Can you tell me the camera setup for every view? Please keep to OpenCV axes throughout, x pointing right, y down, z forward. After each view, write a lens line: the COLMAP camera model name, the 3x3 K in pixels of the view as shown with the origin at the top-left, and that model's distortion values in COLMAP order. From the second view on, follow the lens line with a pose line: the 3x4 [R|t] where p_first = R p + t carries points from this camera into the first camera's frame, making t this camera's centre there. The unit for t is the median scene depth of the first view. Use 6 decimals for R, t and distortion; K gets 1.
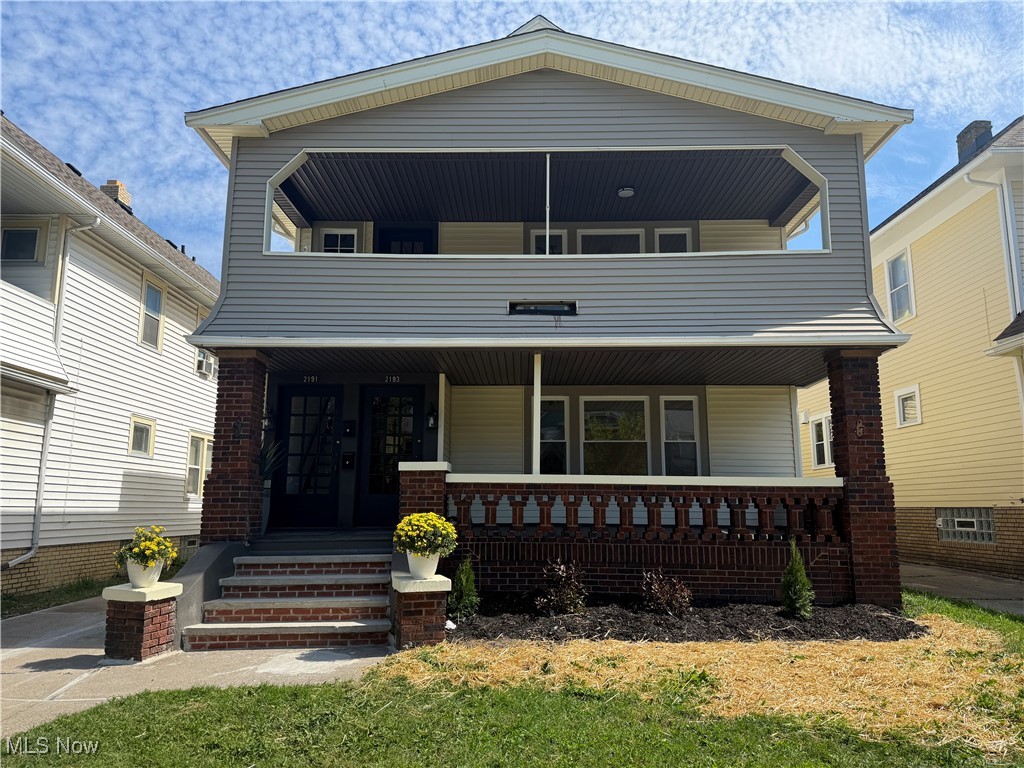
lens RADIAL K [[718.0, 0, 517.7], [0, 718.0, 385.4], [0, 0, 1]] dist [0.108168, -0.147279]
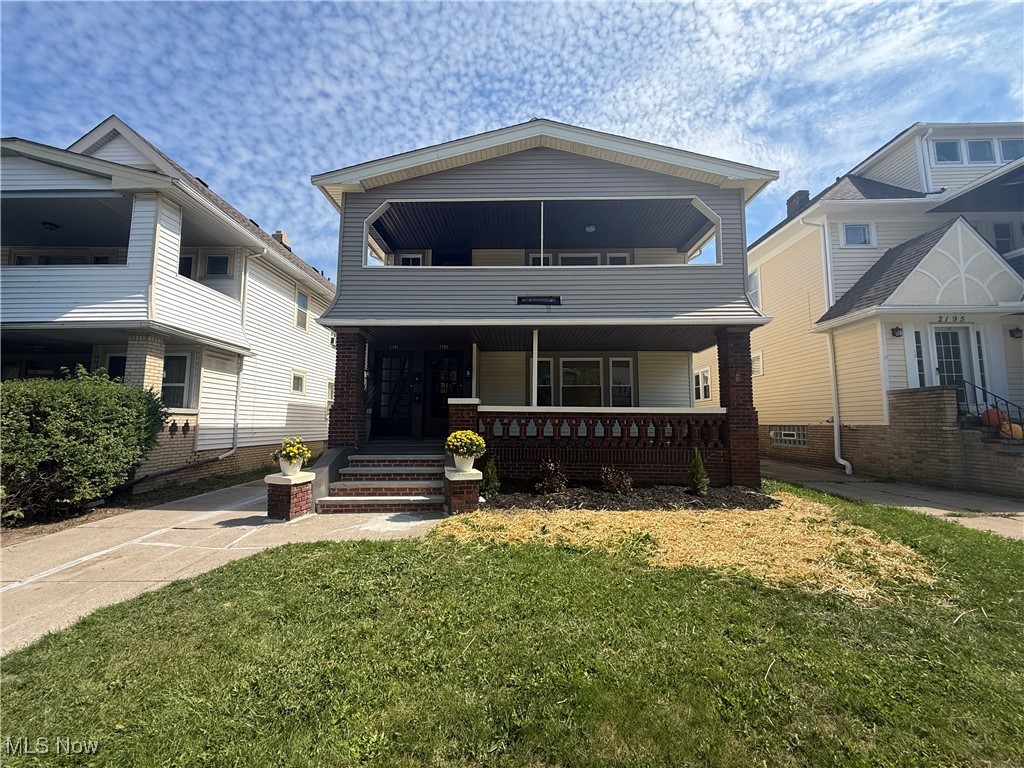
lens RADIAL K [[407.5, 0, 509.7], [0, 407.5, 384.7], [0, 0, 1]] dist [-0.000071, -0.000317]
pose [[0.999858, 0.000912, -0.016856, -0.013745], [0.000310, 0.997380, 0.072335, 0.011402], [0.016878, -0.072330, 0.997238, 0.105188]]
